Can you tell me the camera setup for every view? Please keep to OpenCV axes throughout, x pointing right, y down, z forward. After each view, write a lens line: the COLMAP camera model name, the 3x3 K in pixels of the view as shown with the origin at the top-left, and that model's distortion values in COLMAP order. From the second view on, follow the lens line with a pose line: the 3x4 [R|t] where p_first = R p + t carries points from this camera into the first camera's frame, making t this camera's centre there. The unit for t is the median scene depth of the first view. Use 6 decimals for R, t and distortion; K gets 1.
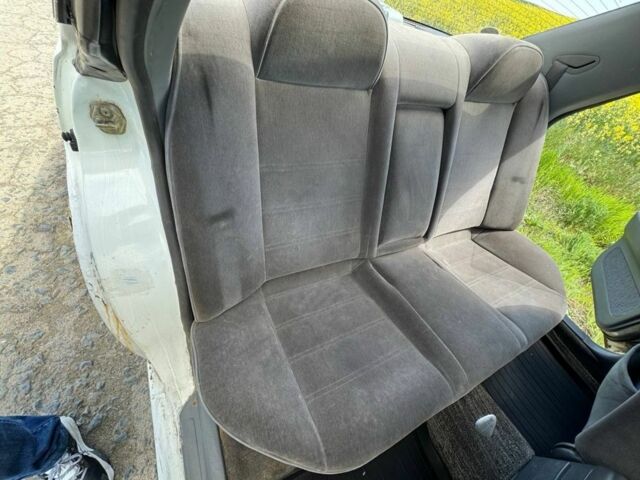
lens RADIAL K [[258.4, 0, 320.0], [0, 258.4, 240.0], [0, 0, 1]] dist [-0.001919, -0.000104]
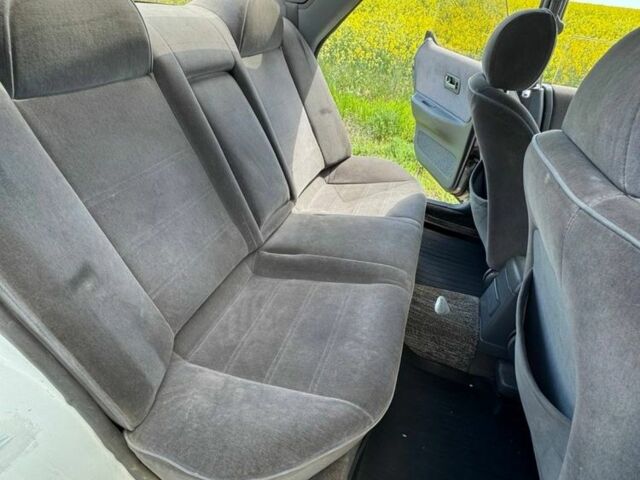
lens RADIAL K [[343.6, 0, 322.4], [0, 343.6, 238.6], [0, 0, 1]] dist [-0.001147, -0.001013]
pose [[0.697405, -0.543030, 0.467700, -0.208542], [0.585309, 0.808157, 0.065547, 0.108832], [-0.413569, 0.228037, 0.881453, -0.109102]]
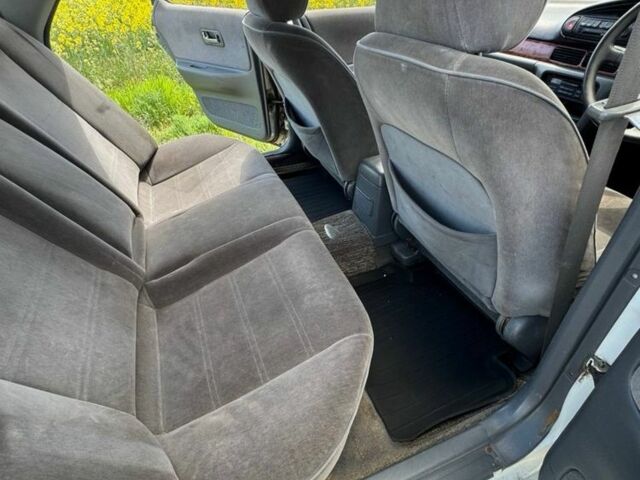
lens RADIAL K [[343.6, 0, 322.4], [0, 343.6, 238.6], [0, 0, 1]] dist [-0.001147, -0.001013]
pose [[0.036768, -0.796580, 0.603414, -0.317321], [0.789875, 0.393054, 0.470750, -0.035970], [-0.612164, 0.459313, 0.643651, 0.038324]]
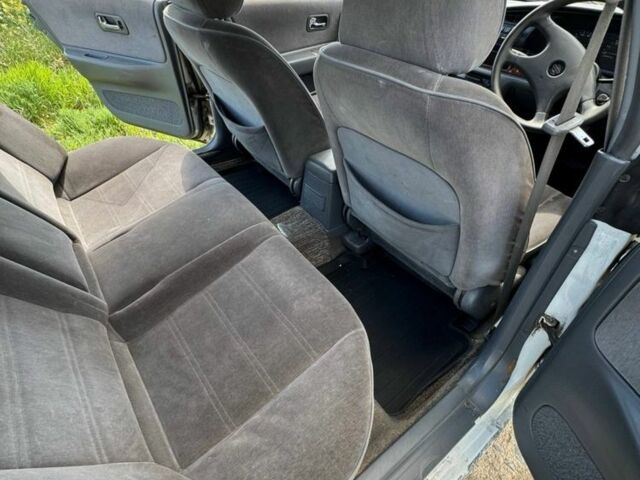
lens RADIAL K [[343.6, 0, 322.4], [0, 343.6, 238.6], [0, 0, 1]] dist [-0.001147, -0.001013]
pose [[-0.207178, -0.815225, 0.540819, -0.267950], [0.684007, 0.274525, 0.675848, -0.220065], [-0.699436, 0.509945, 0.500744, 0.114871]]
